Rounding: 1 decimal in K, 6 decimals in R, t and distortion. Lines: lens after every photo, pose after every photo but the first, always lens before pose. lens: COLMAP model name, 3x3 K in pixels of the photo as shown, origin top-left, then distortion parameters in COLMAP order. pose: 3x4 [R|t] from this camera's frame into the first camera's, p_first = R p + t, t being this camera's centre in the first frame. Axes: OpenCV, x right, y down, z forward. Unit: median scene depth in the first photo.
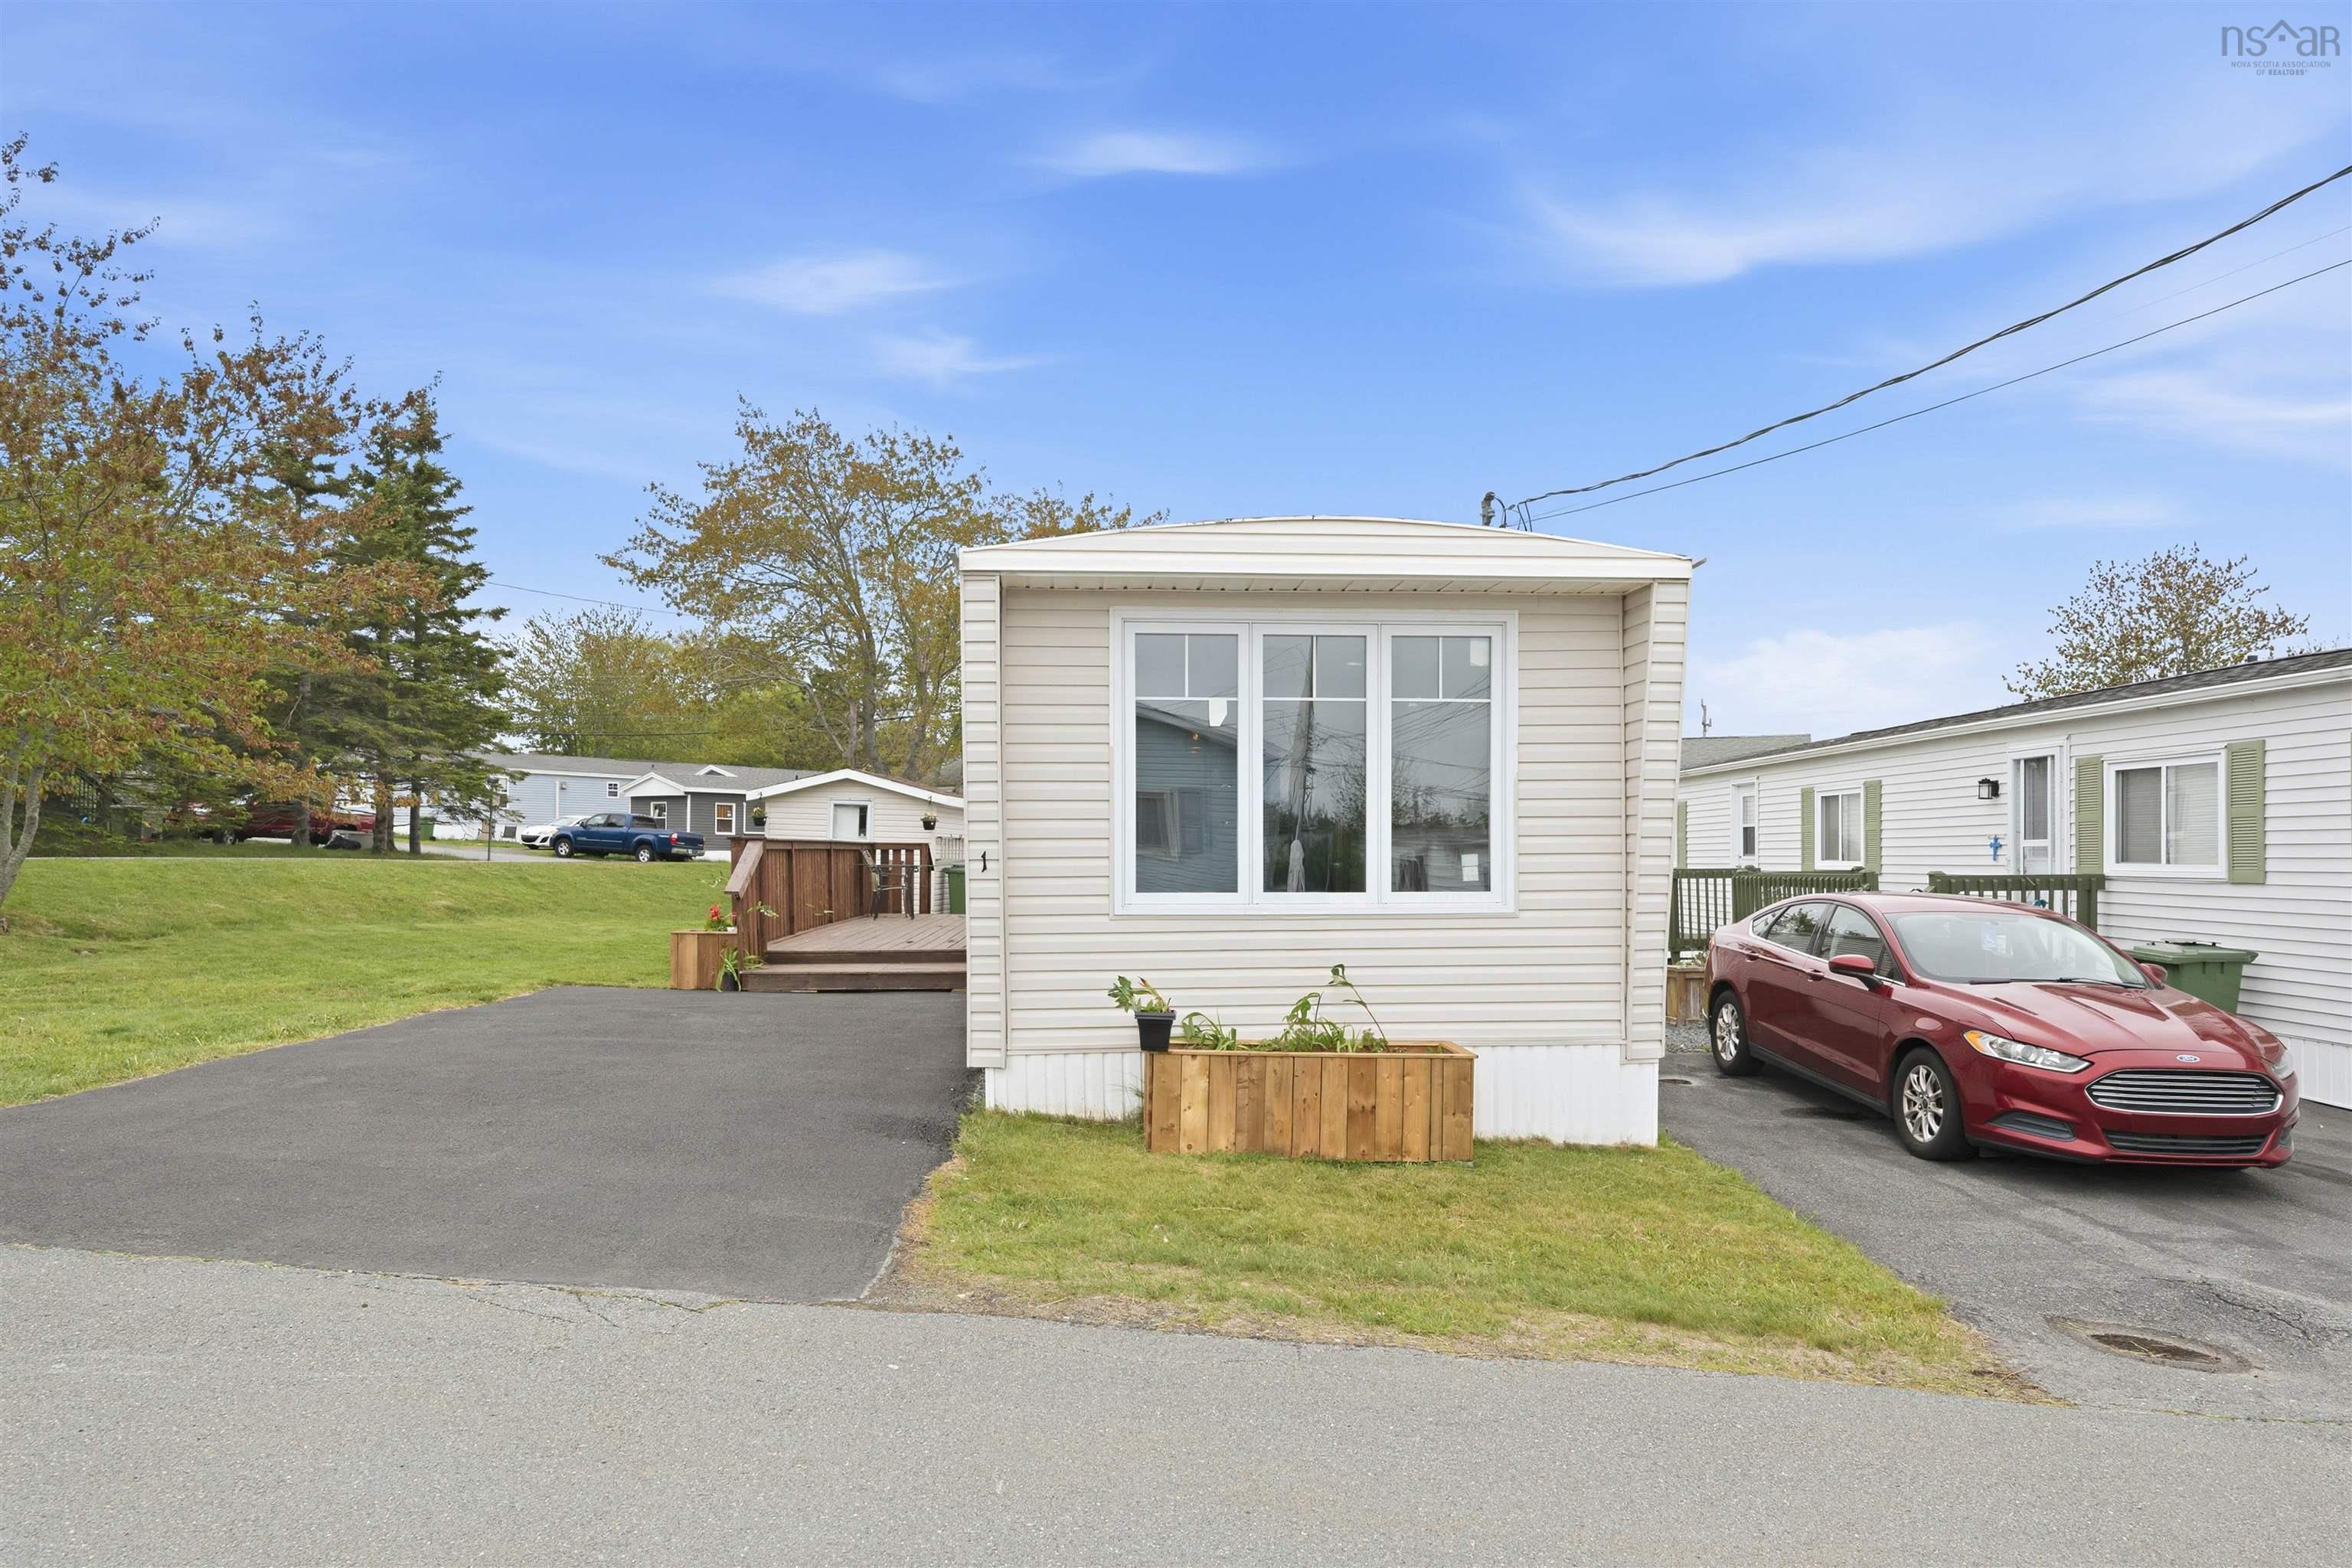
lens RADIAL K [[1434.8, 0, 1206.1], [0, 1434.8, 852.1], [0, 0, 1]] dist [0.004118, 0.000758]
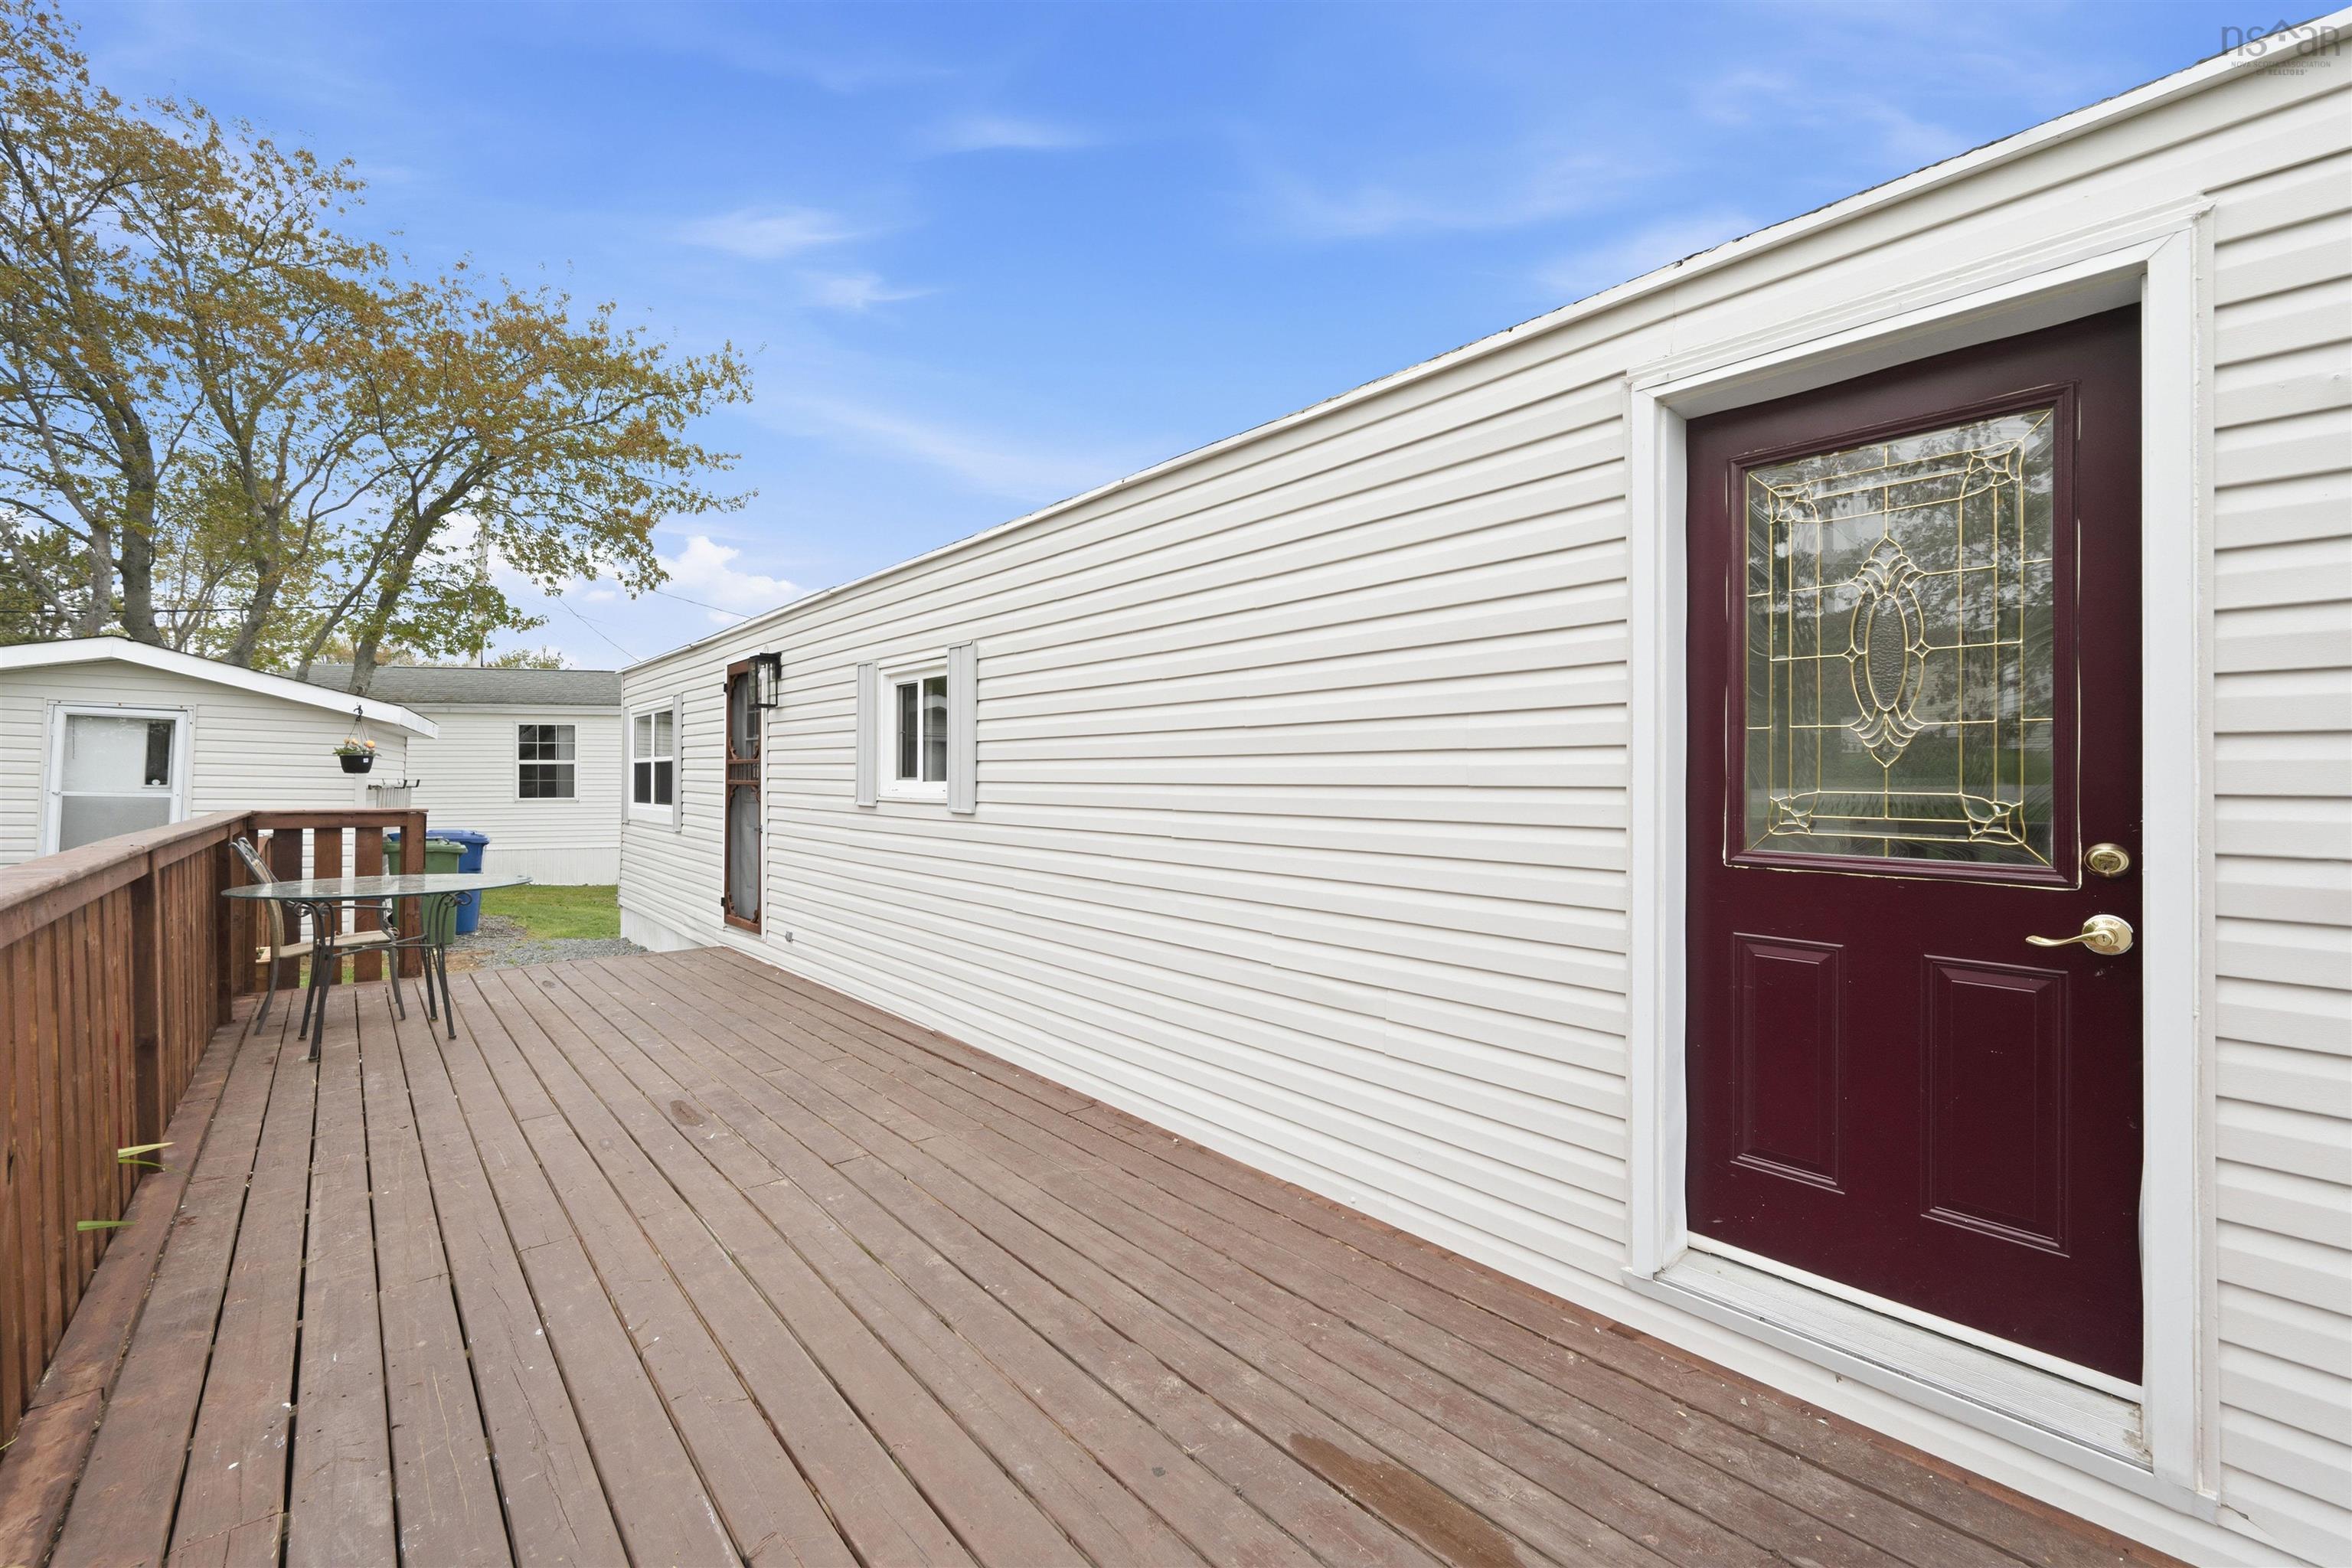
lens RADIAL K [[946.8, 0, 1172.1], [0, 946.8, 771.3], [0, 0, 1]] dist [0.003943, 0.000890]
pose [[0.803729, 0.001427, 0.594994, -0.100486], [0.000519, 0.999995, -0.003098, -0.009355], [-0.594996, 0.002799, 0.803724, 0.351092]]
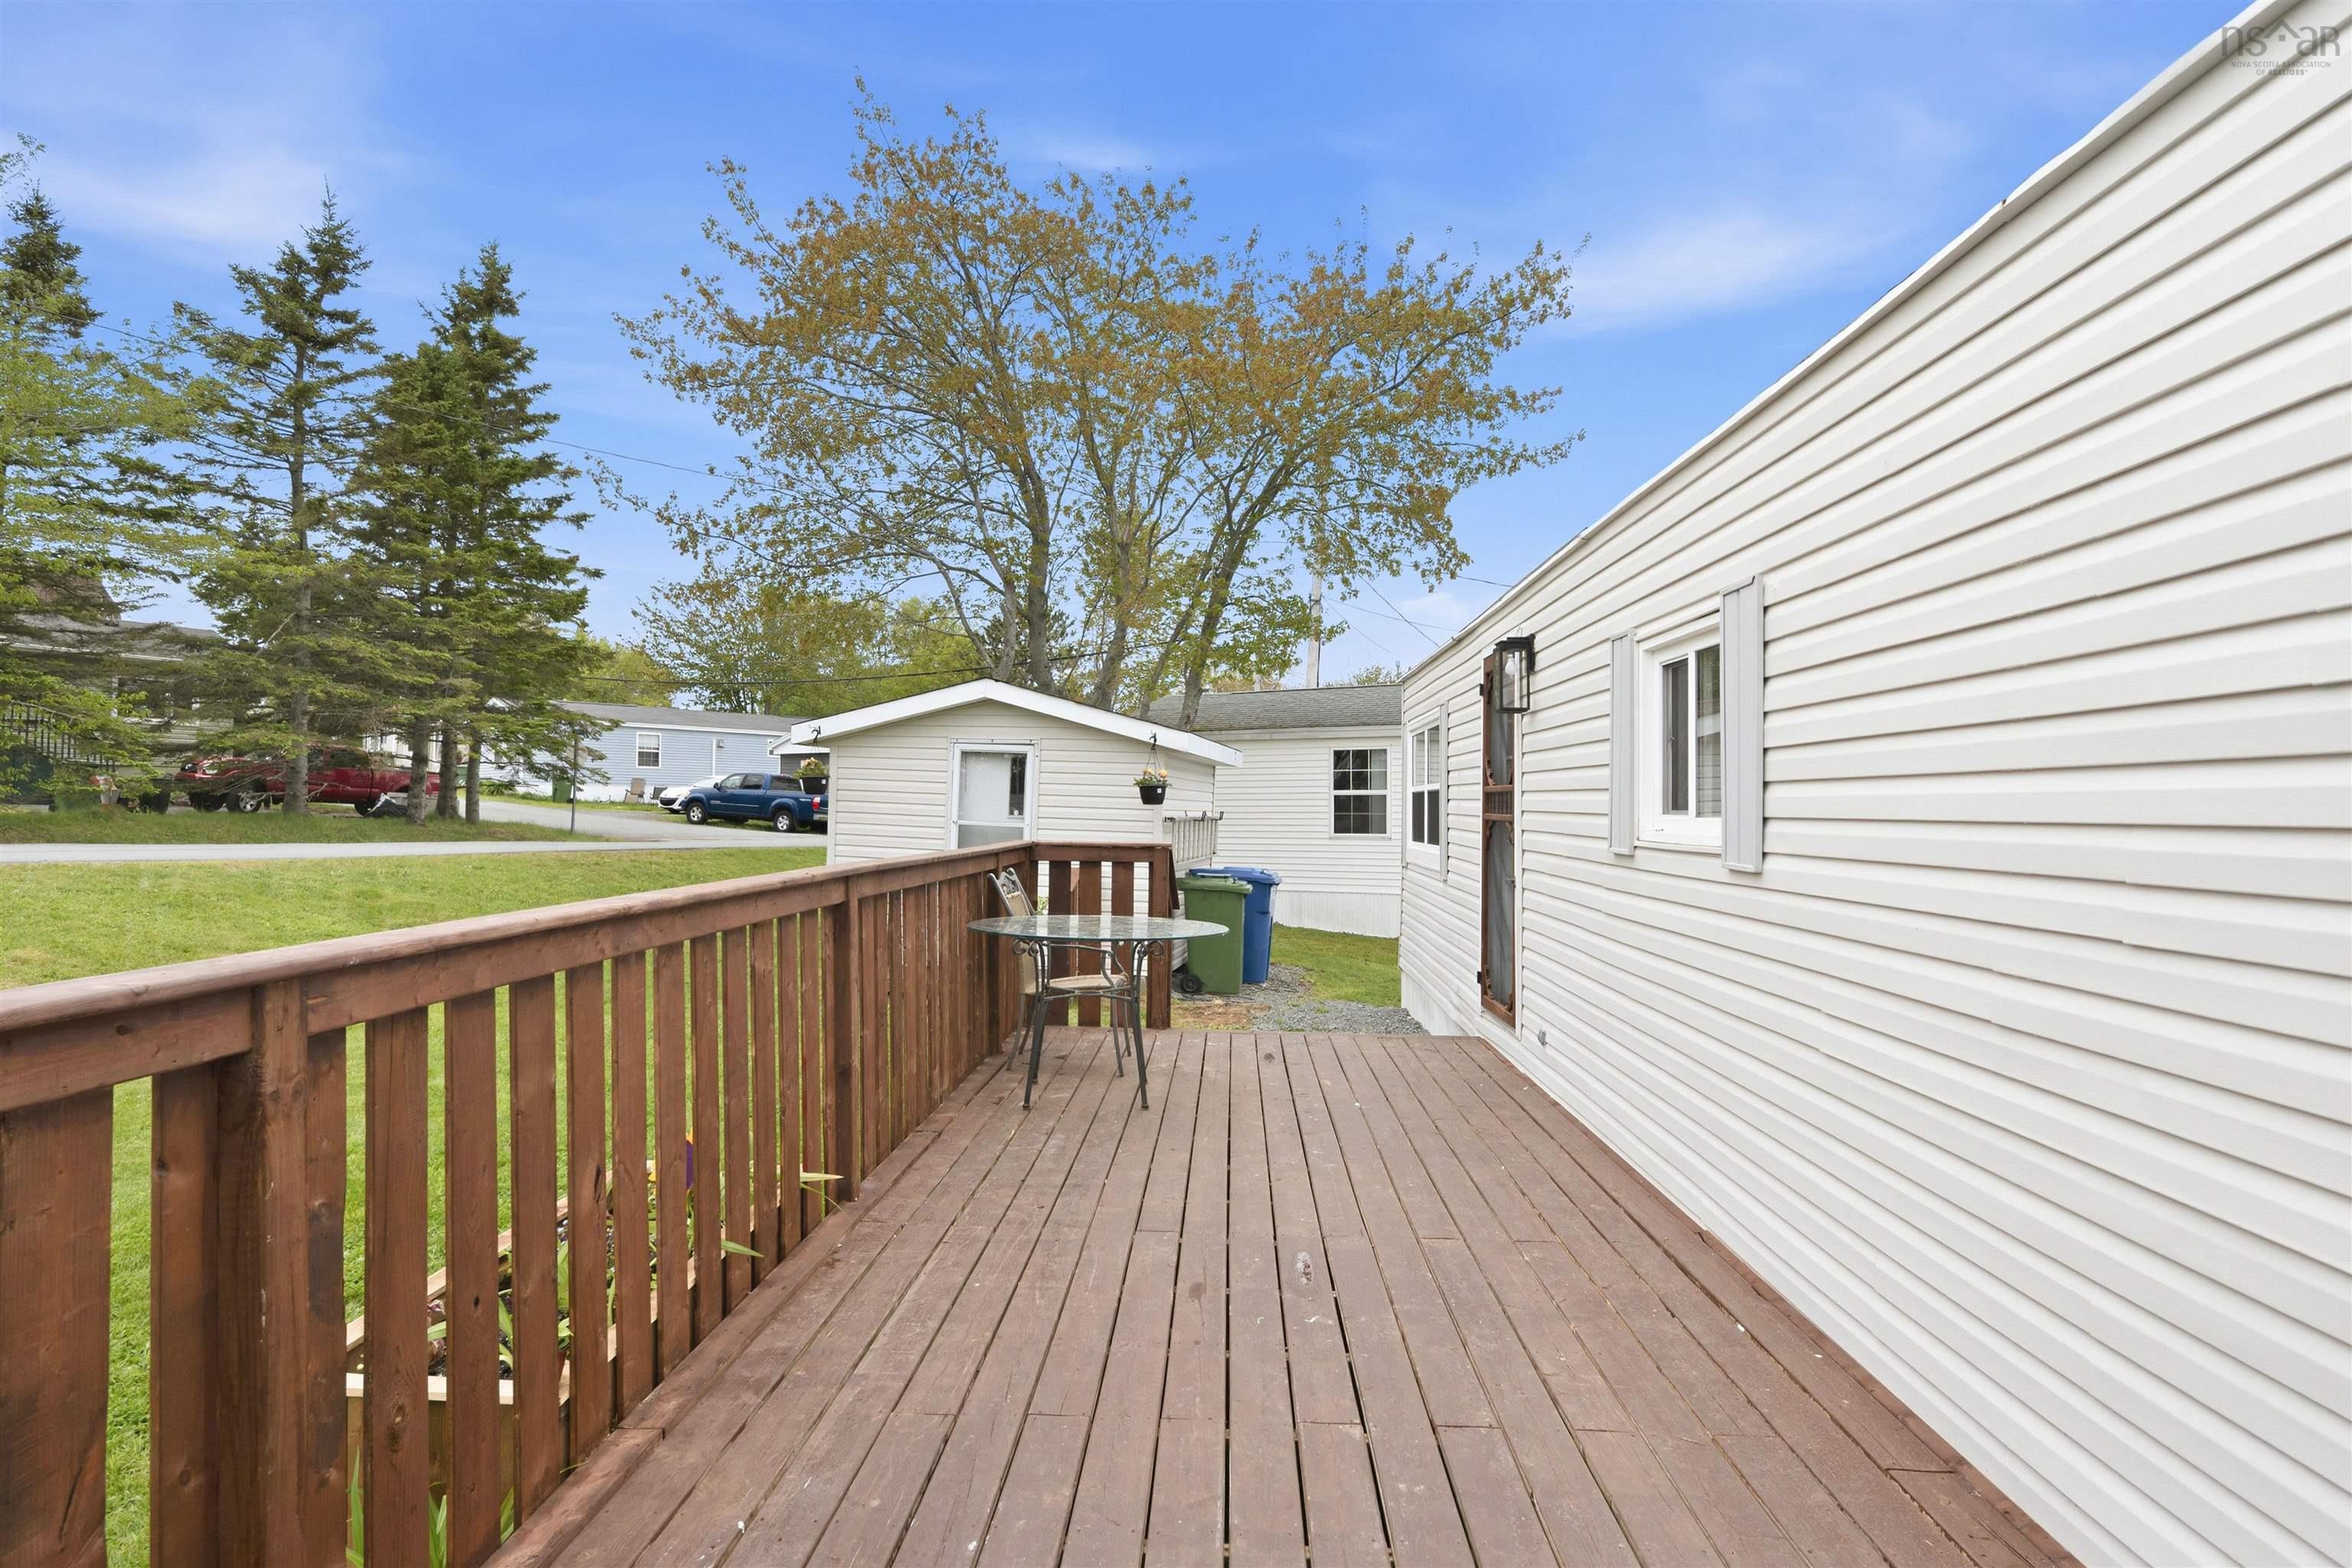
lens RADIAL K [[1263.8, 0, 1172.1], [0, 1263.8, 781.6], [0, 0, 1]] dist [0.001908, -0.003631]
pose [[0.991250, 0.000228, -0.131997, -0.081401], [-0.002925, 0.999791, -0.020237, -0.009092], [0.131964, 0.020446, 0.991044, 0.363392]]
